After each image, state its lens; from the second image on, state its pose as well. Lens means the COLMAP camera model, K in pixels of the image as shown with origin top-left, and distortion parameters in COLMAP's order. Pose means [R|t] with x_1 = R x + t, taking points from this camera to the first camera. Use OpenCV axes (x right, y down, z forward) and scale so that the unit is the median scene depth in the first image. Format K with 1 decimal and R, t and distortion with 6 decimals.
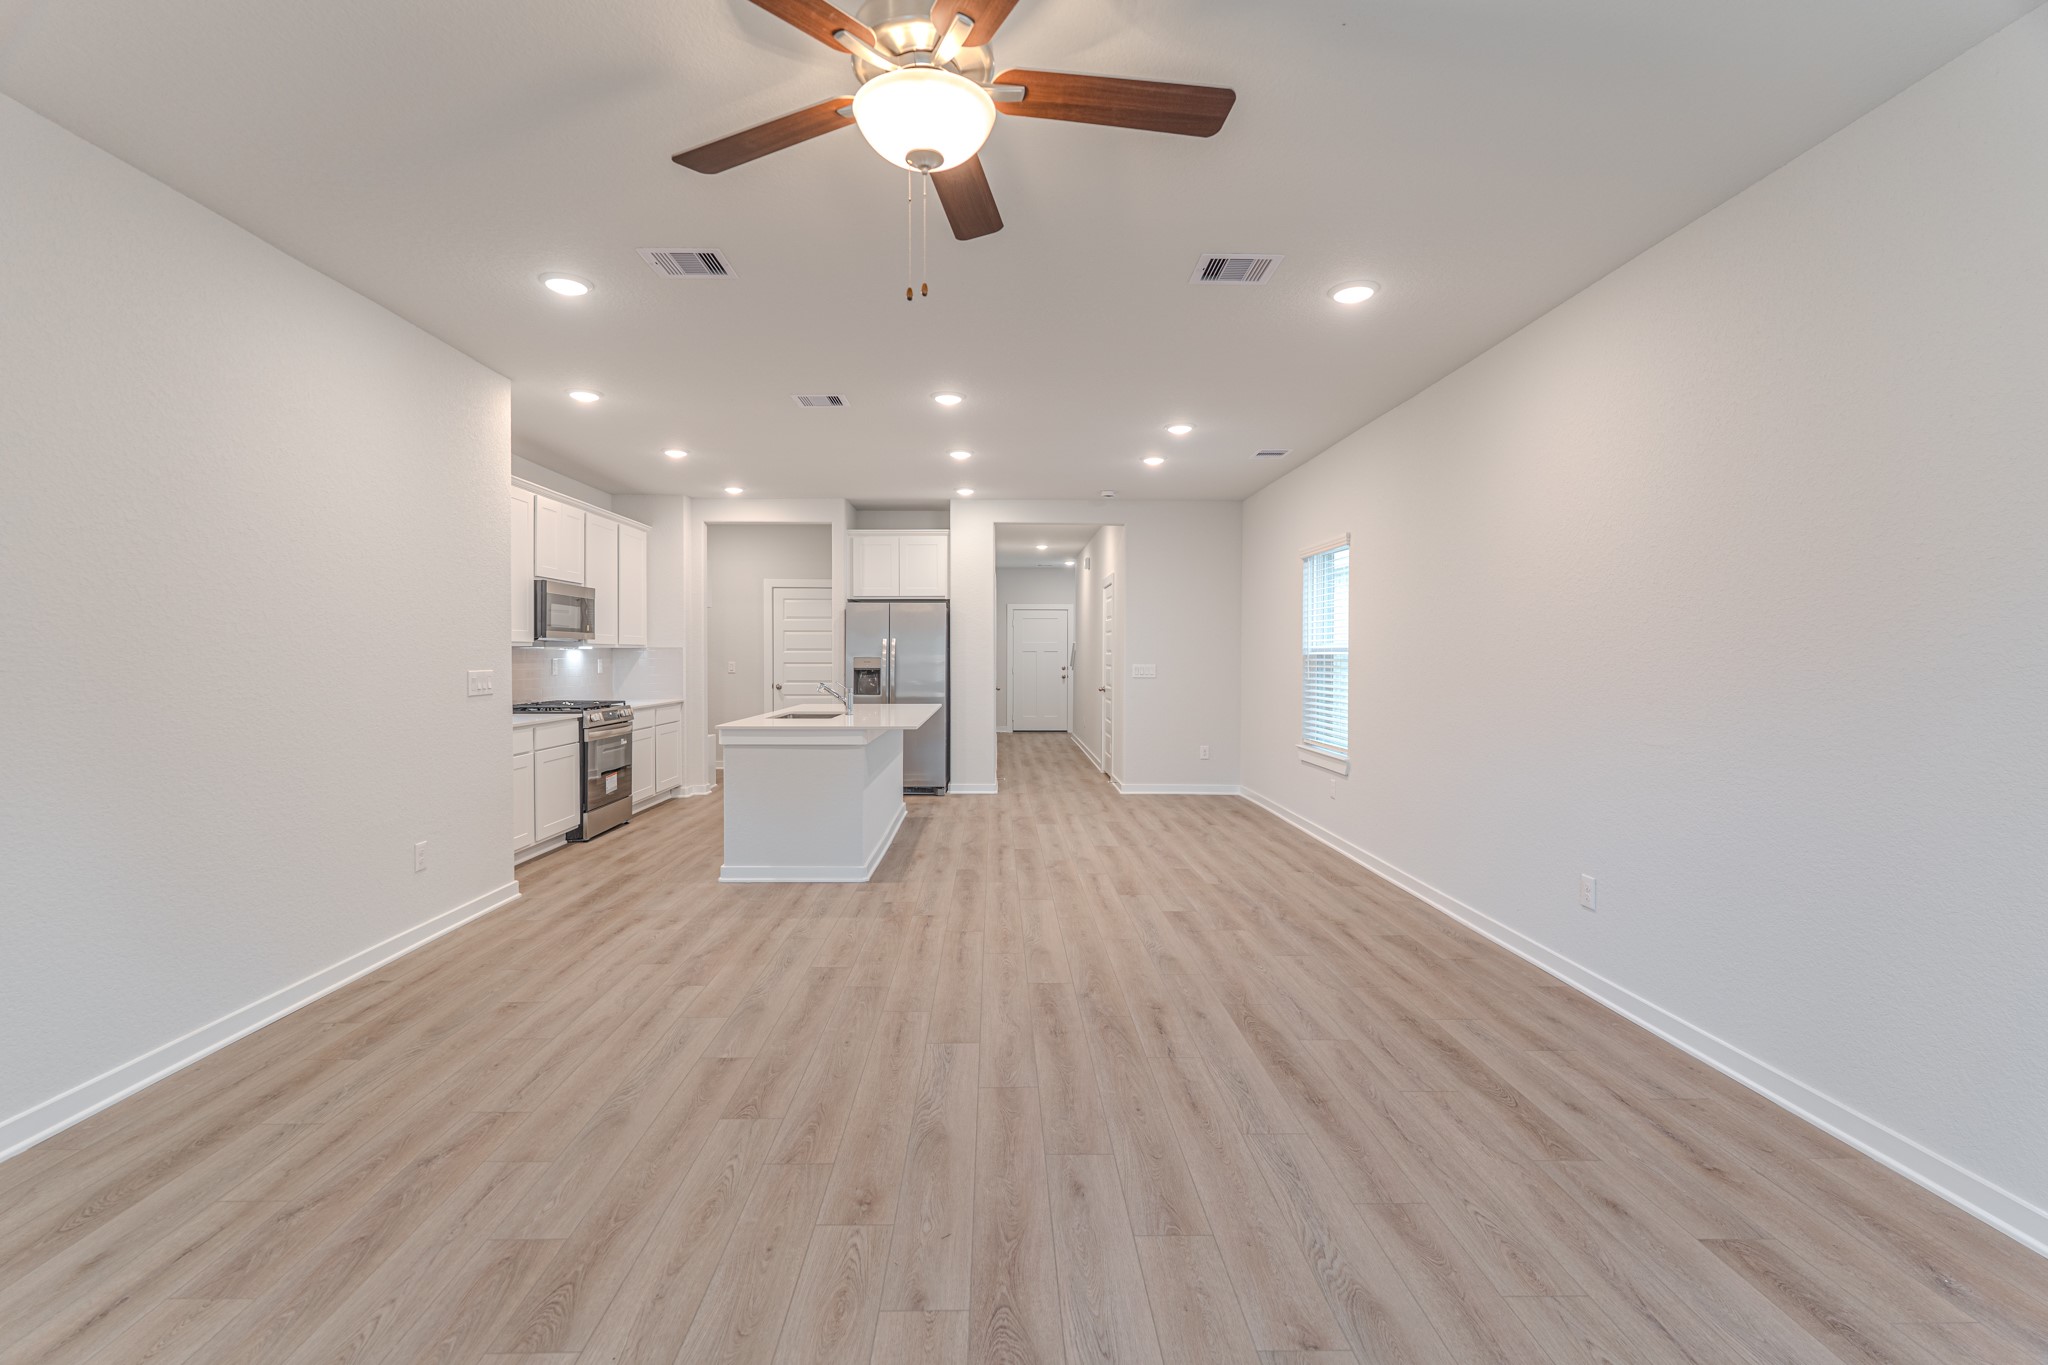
lens RADIAL K [[901.6, 0, 1012.1], [0, 901.6, 666.1], [0, 0, 1]] dist [-0.003202, -0.000309]
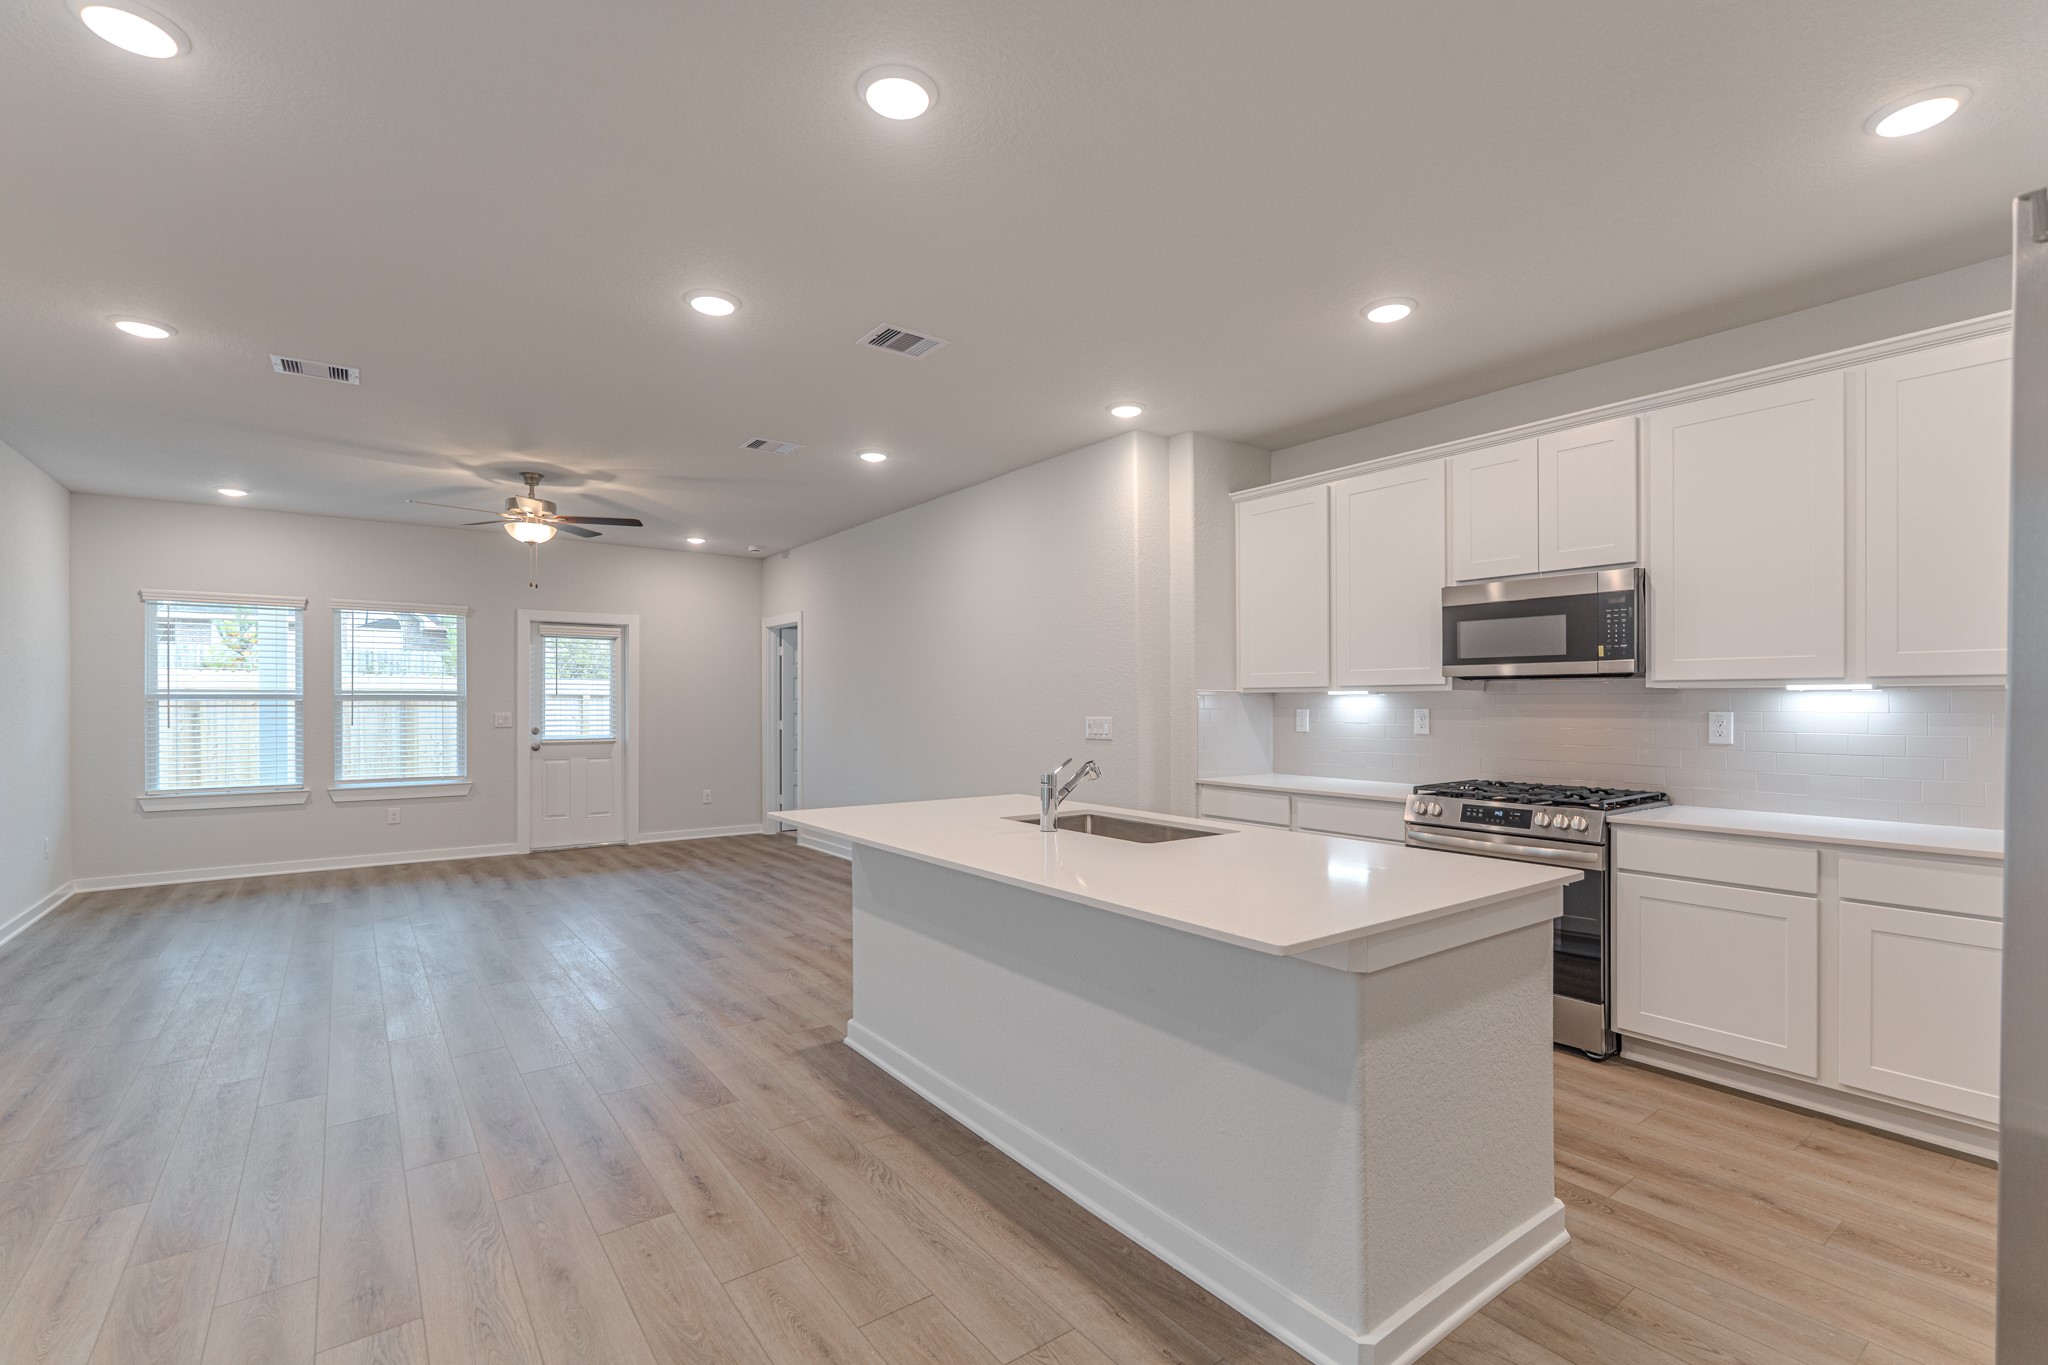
lens RADIAL K [[905.6, 0, 1027.8], [0, 905.6, 703.2], [0, 0, 1]] dist [-0.000679, -0.000235]
pose [[-0.809079, -0.000458, -0.587700, 0.162432], [-0.007545, 0.999925, 0.009608, -0.026343], [0.587652, 0.012207, -0.809022, 2.113895]]
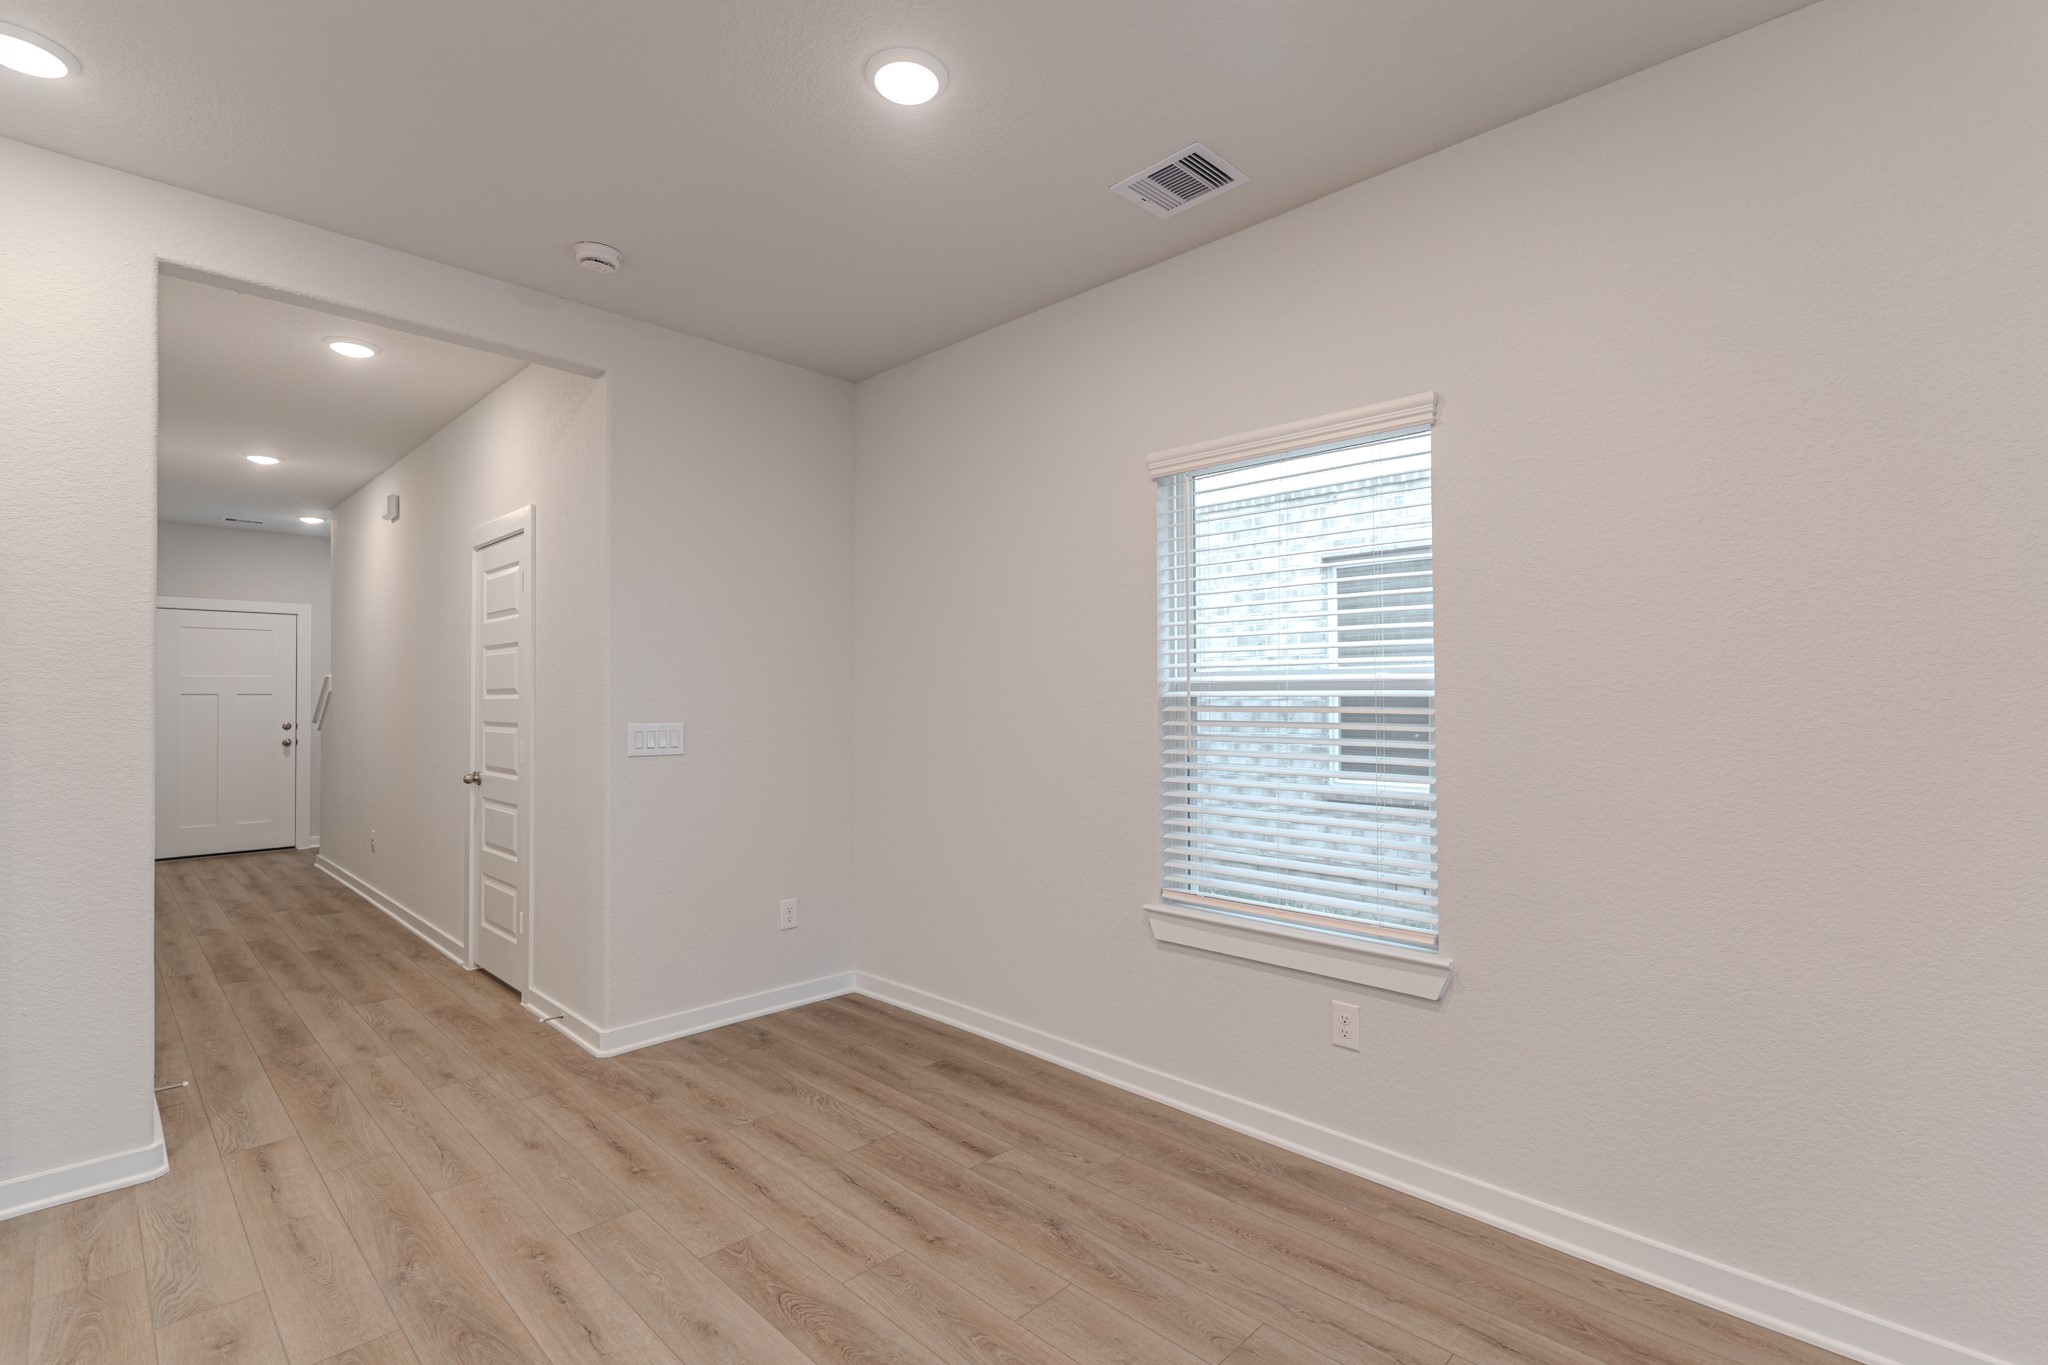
lens RADIAL K [[925.3, 0, 1015.0], [0, 925.3, 684.4], [0, 0, 1]] dist [-0.001615, -0.000462]
pose [[0.711687, 0.008204, 0.702449, -0.069195], [0.011997, 0.999644, -0.023830, -0.015152], [-0.702395, 0.025387, 0.711335, 1.249209]]
